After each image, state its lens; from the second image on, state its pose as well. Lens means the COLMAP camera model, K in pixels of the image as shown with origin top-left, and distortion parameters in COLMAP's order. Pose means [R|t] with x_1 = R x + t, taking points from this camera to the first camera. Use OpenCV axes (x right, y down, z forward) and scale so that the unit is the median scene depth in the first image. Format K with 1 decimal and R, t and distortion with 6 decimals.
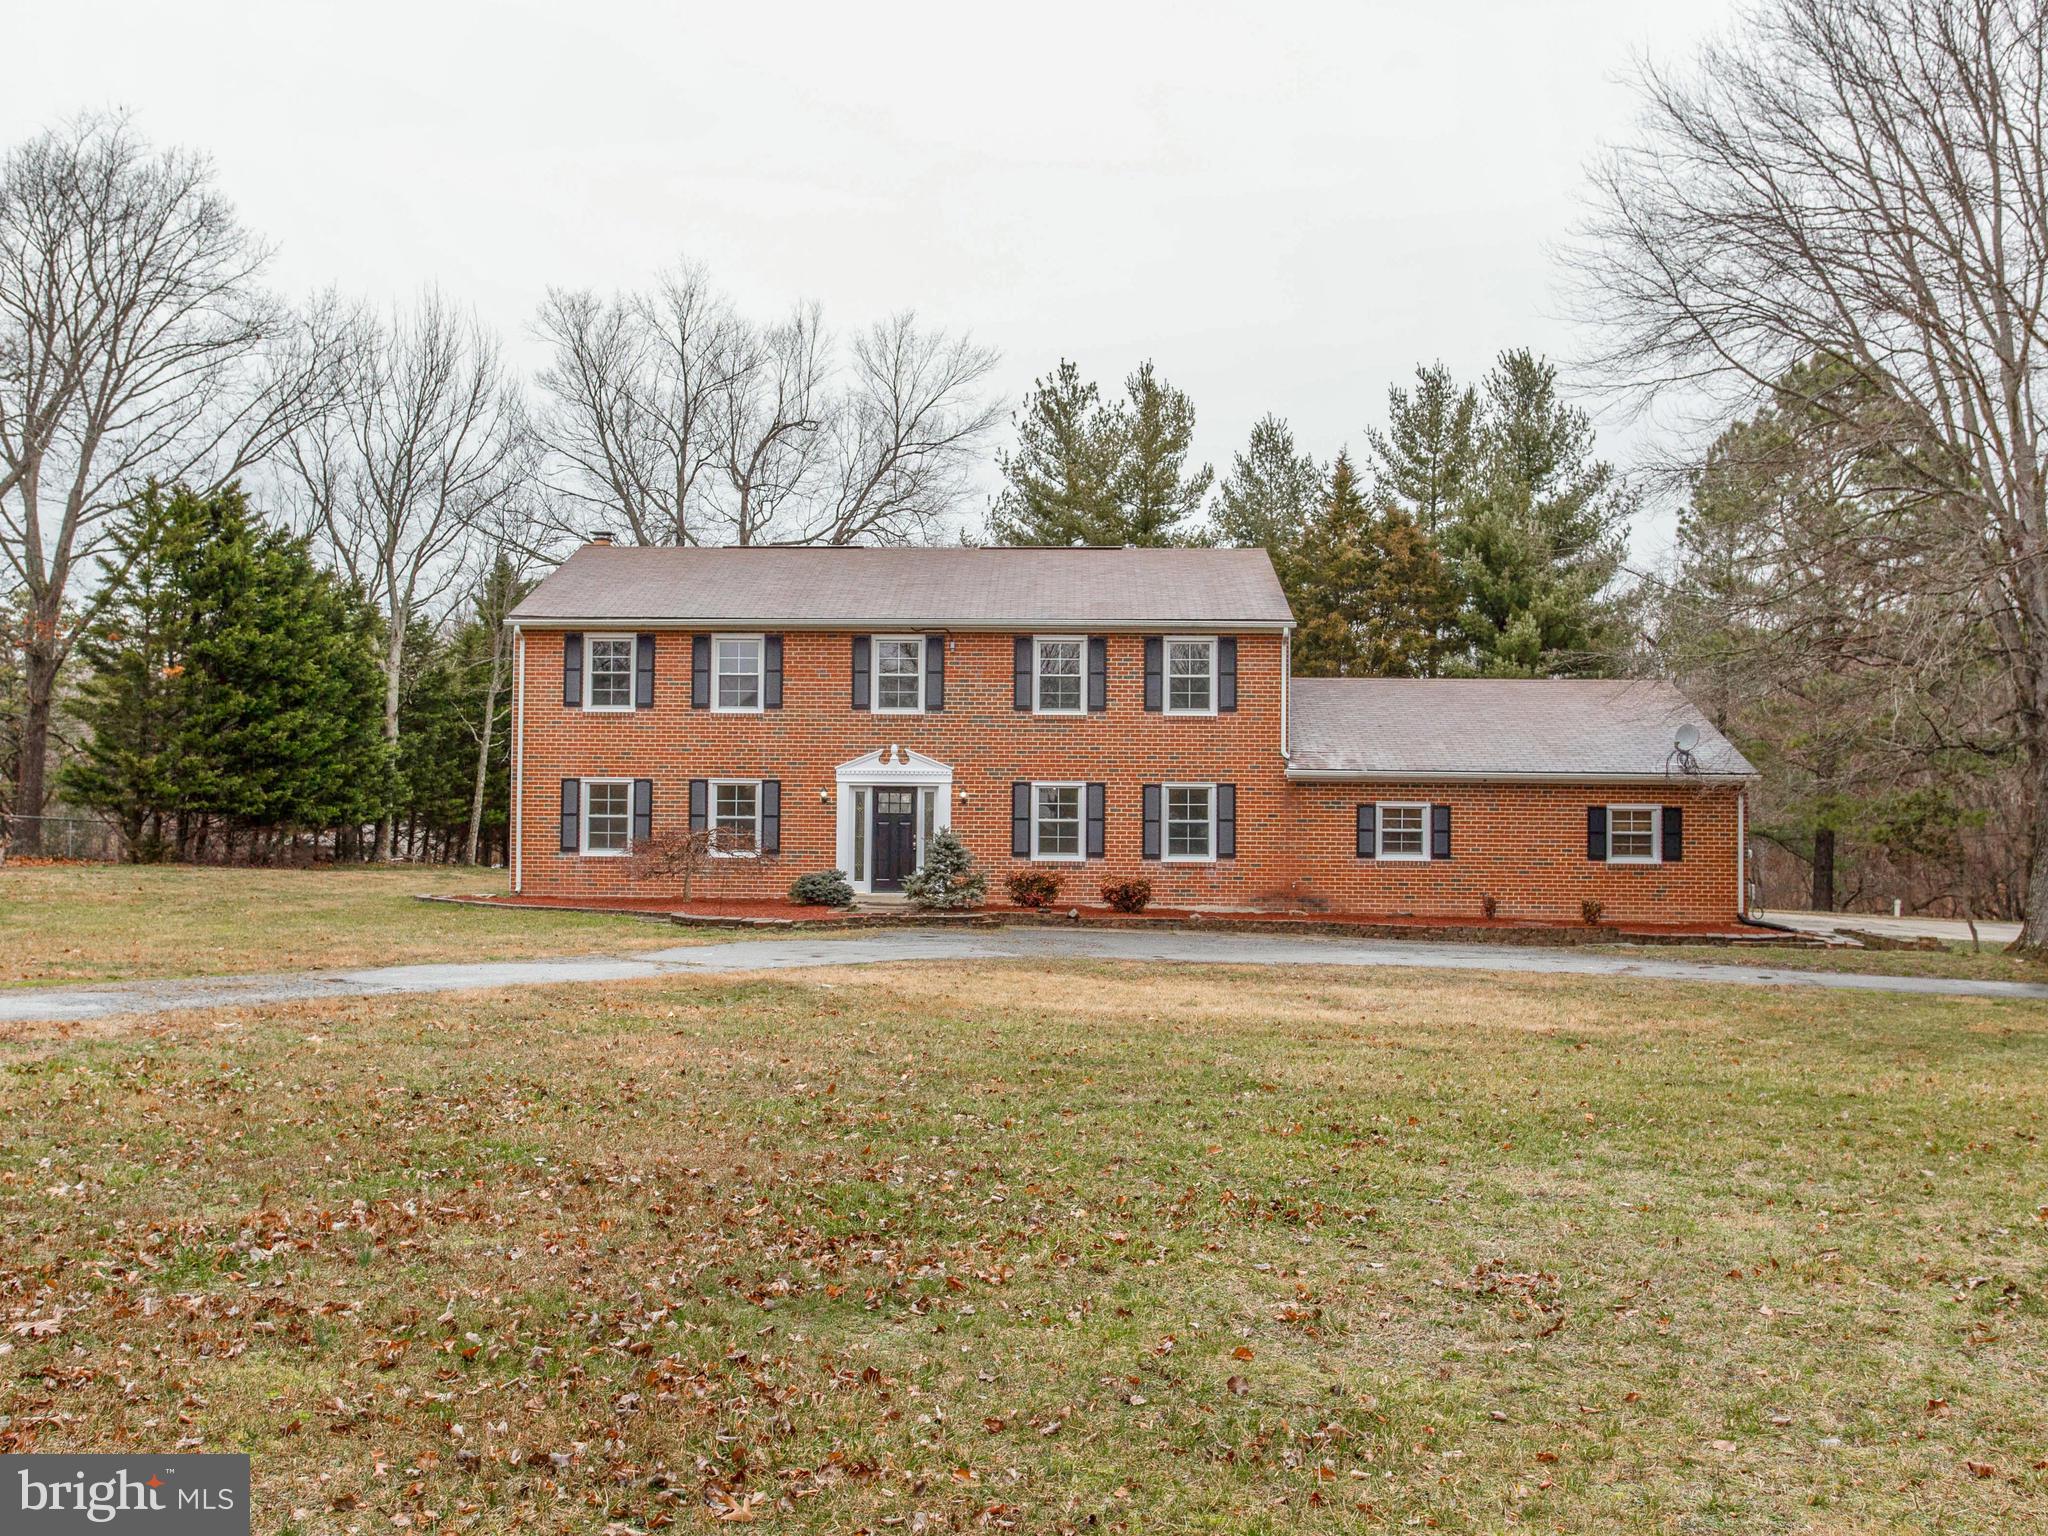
lens RADIAL K [[1890.8, 0, 1024.0], [0, 1890.8, 768.0], [0, 0, 1]] dist [0.005814, 0.017374]
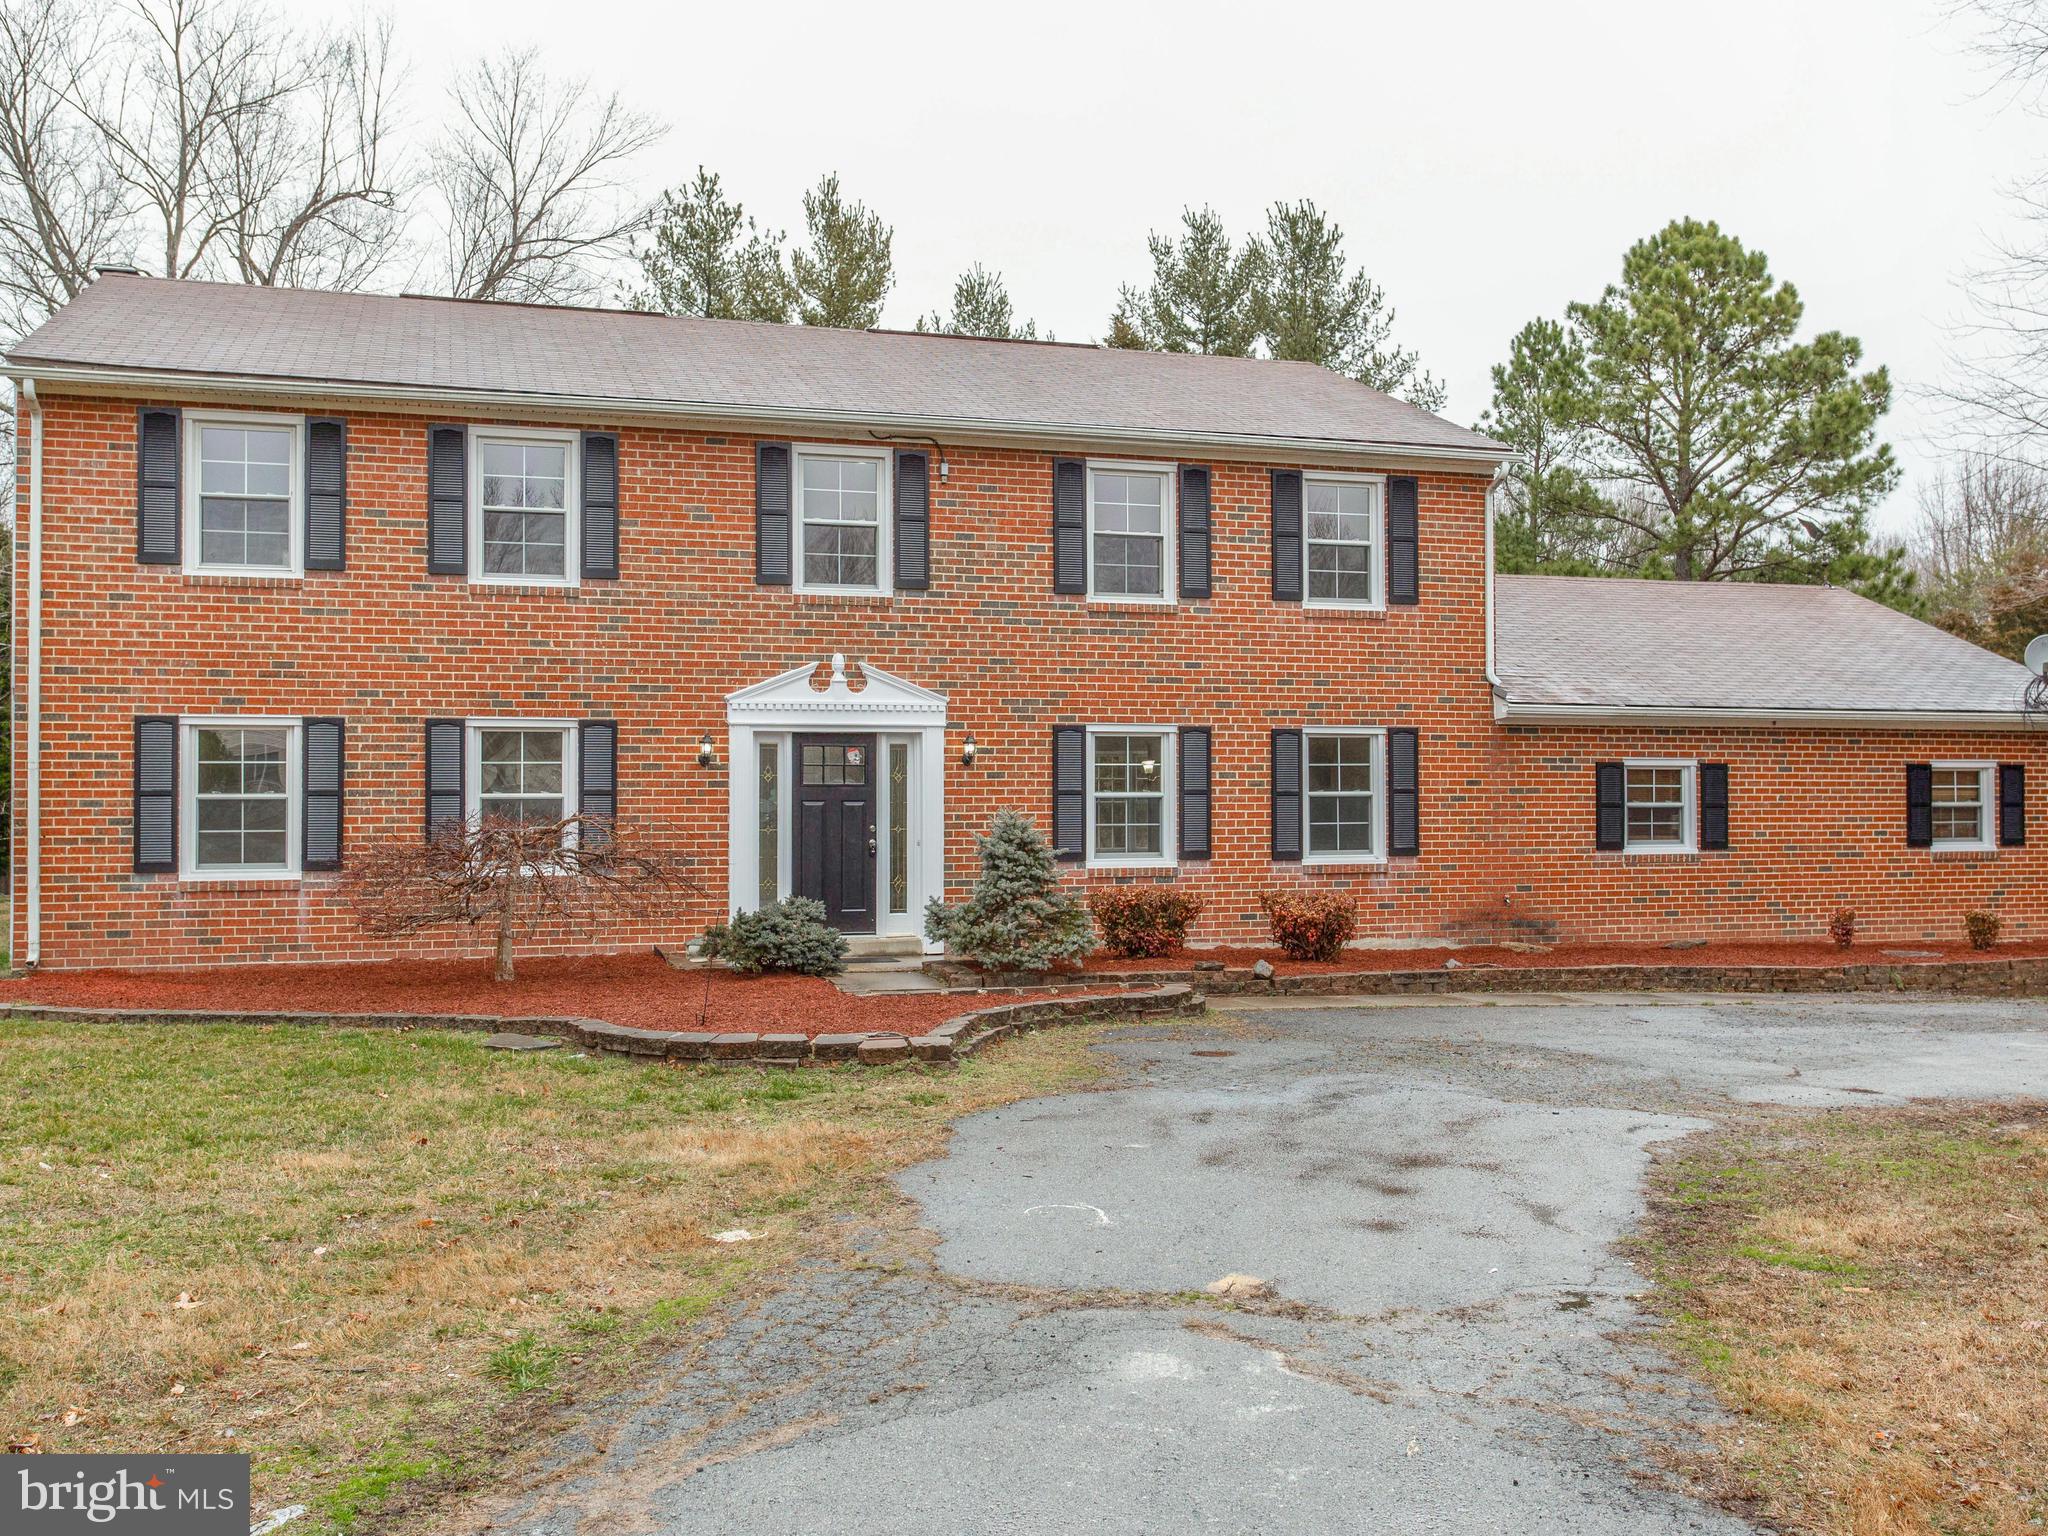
lens RADIAL K [[1890.8, 0, 1024.0], [0, 1890.8, 768.0], [0, 0, 1]] dist [0.005814, 0.017374]
pose [[0.941546, -0.006121, 0.336829, -0.196784], [0.002883, 0.999945, 0.010115, 0.014195], [-0.336872, -0.008553, 0.941512, 0.487921]]
